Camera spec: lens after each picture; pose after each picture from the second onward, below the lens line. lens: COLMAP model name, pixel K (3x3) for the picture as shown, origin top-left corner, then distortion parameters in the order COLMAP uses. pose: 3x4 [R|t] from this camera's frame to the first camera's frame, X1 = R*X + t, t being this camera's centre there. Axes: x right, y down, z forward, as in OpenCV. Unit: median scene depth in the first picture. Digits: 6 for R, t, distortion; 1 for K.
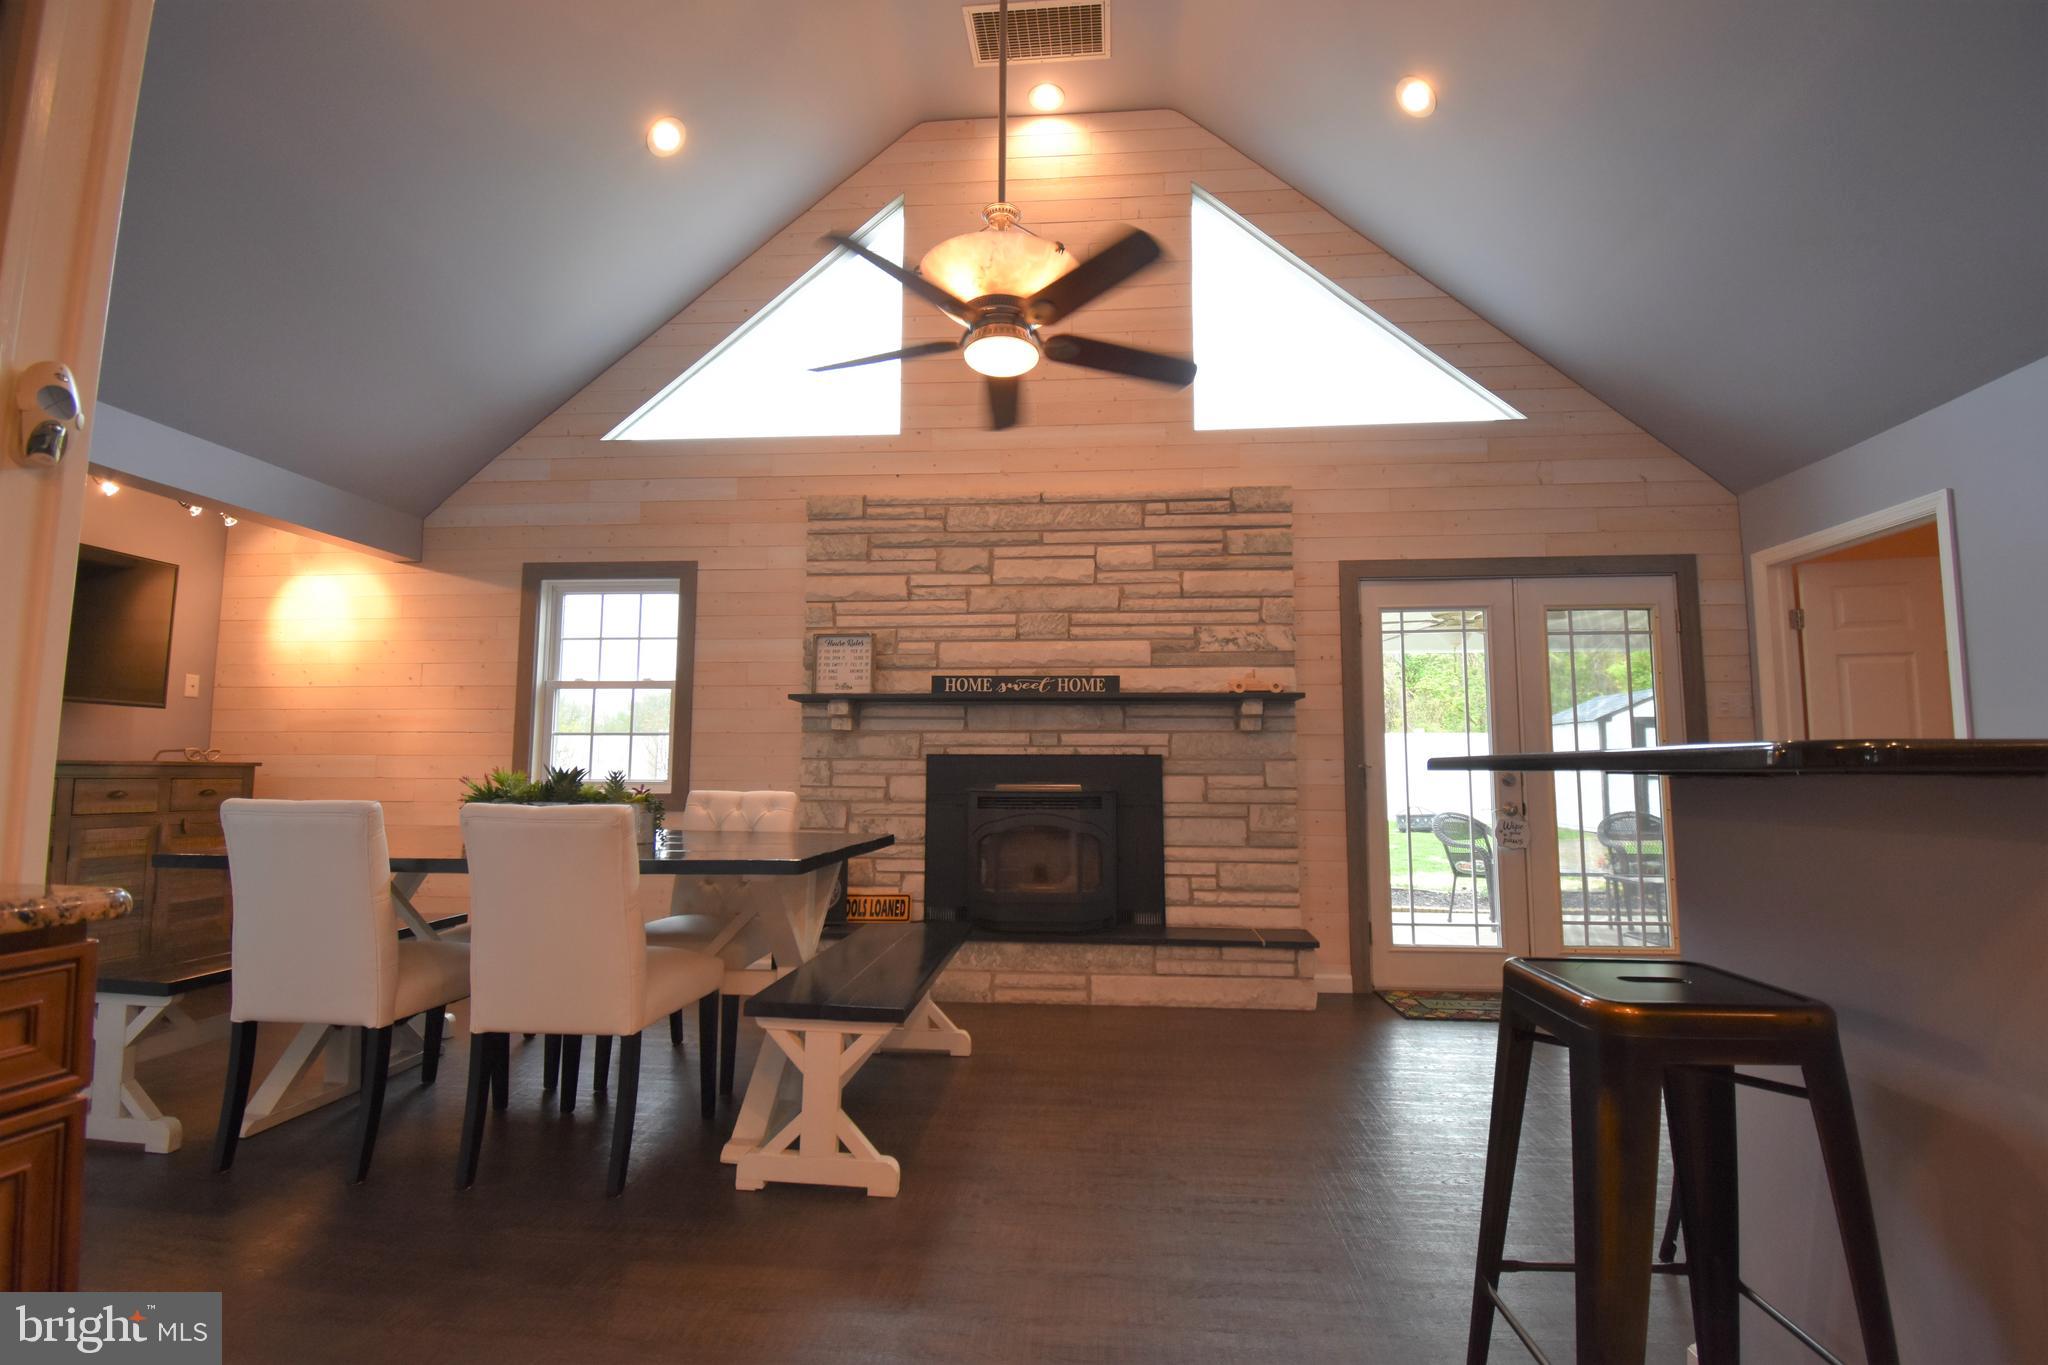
lens RADIAL K [[905.6, 0, 1040.4], [0, 905.6, 686.9], [0, 0, 1]] dist [0.021846, -0.028112]
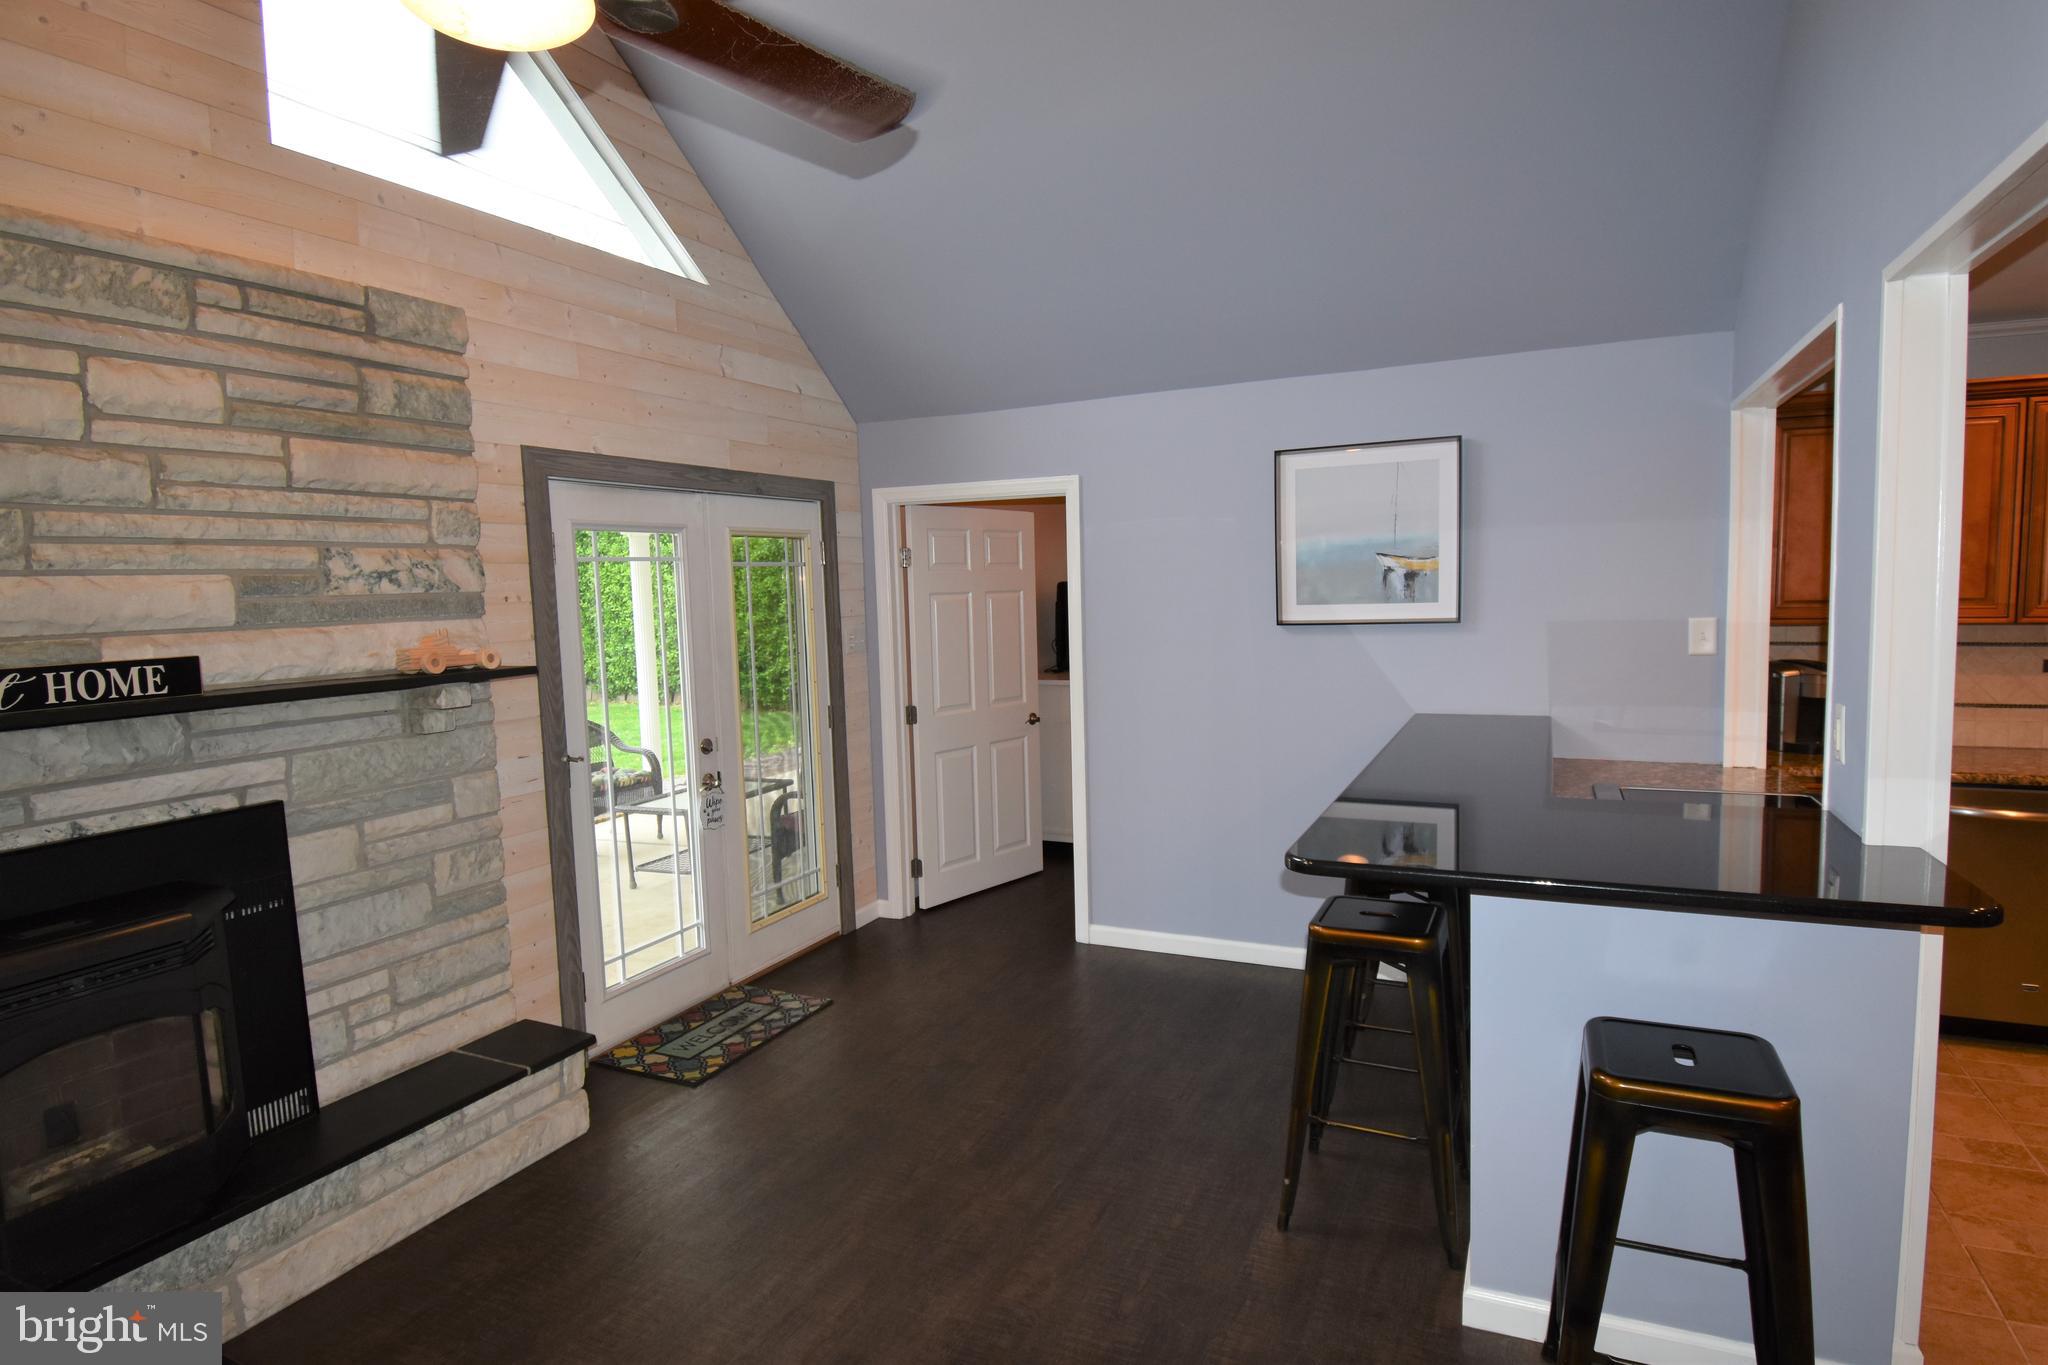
lens RADIAL K [[1094.6, 0, 1038.0], [0, 1094.6, 689.0], [0, 0, 1]] dist [0.029582, -0.037936]
pose [[0.353536, -0.103501, 0.929677, -0.287122], [-0.058640, 0.989453, 0.132456, -0.095789], [-0.933581, -0.101344, 0.343737, 0.385841]]
